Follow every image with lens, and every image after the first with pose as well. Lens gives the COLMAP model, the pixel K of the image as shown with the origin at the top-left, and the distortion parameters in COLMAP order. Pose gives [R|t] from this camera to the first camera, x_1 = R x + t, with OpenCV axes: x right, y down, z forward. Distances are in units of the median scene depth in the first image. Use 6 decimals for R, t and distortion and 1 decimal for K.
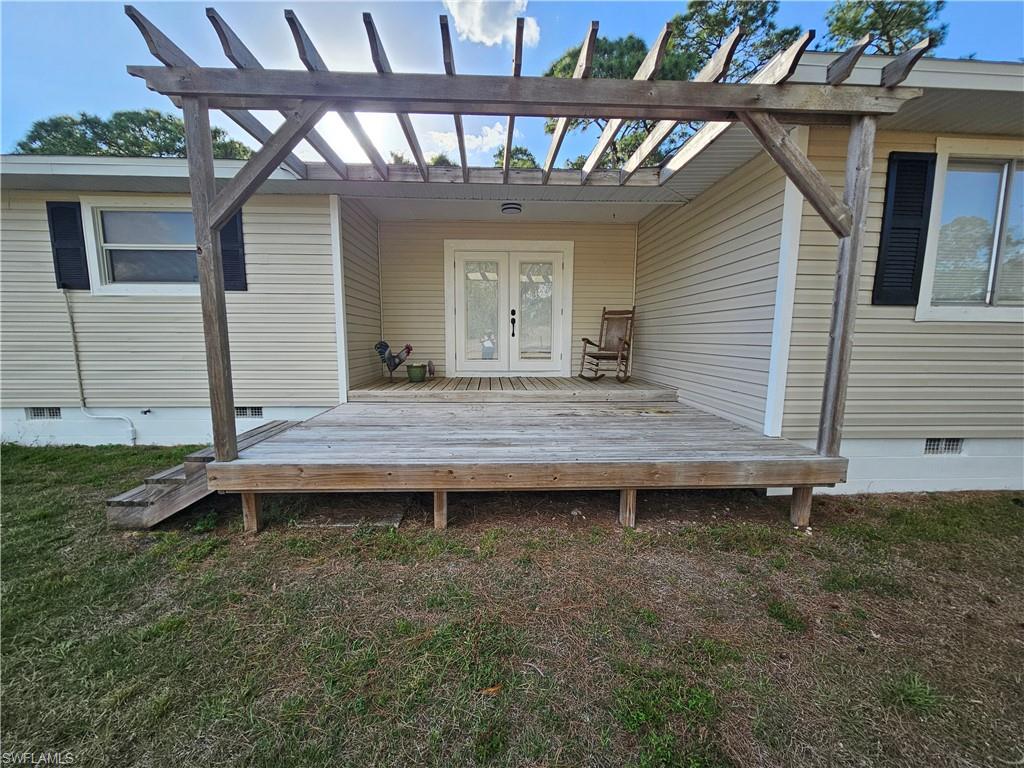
lens RADIAL K [[420.2, 0, 512.1], [0, 420.2, 388.2], [0, 0, 1]] dist [-0.005093, 0.001195]
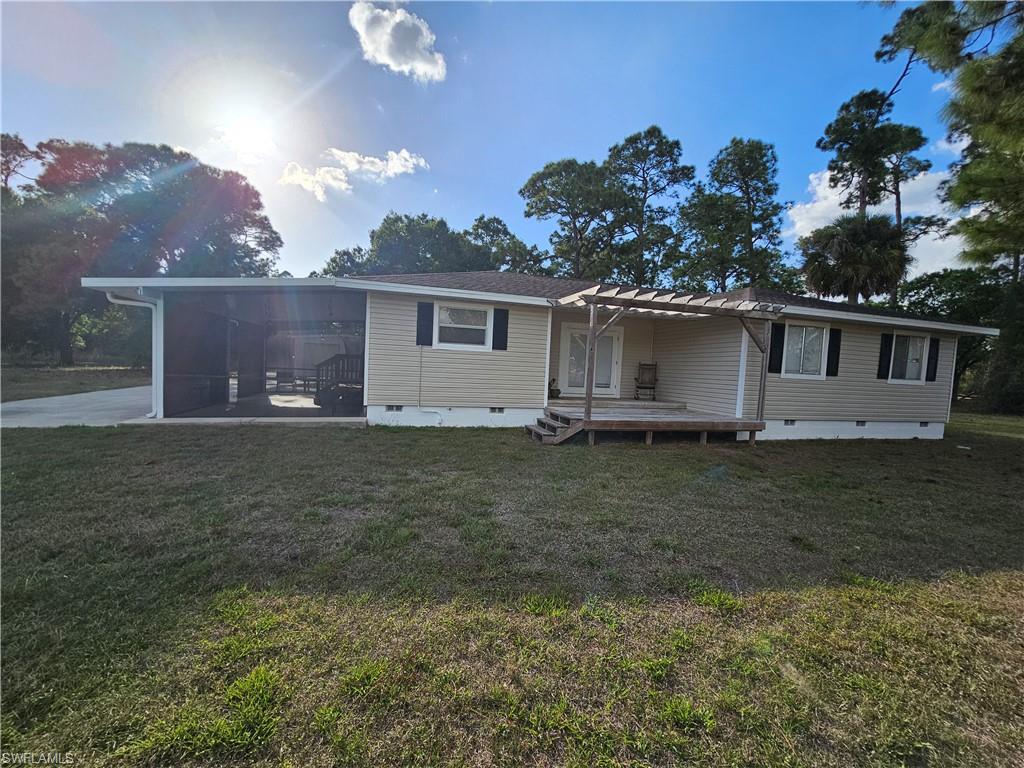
lens RADIAL K [[420.2, 0, 510.4], [0, 420.2, 389.6], [0, 0, 1]] dist [-0.005093, 0.001195]
pose [[0.973347, 0.029380, 0.227448, -1.105561], [-0.014318, 0.997610, -0.067590, 0.101186], [-0.228890, 0.062532, 0.971442, -1.012228]]
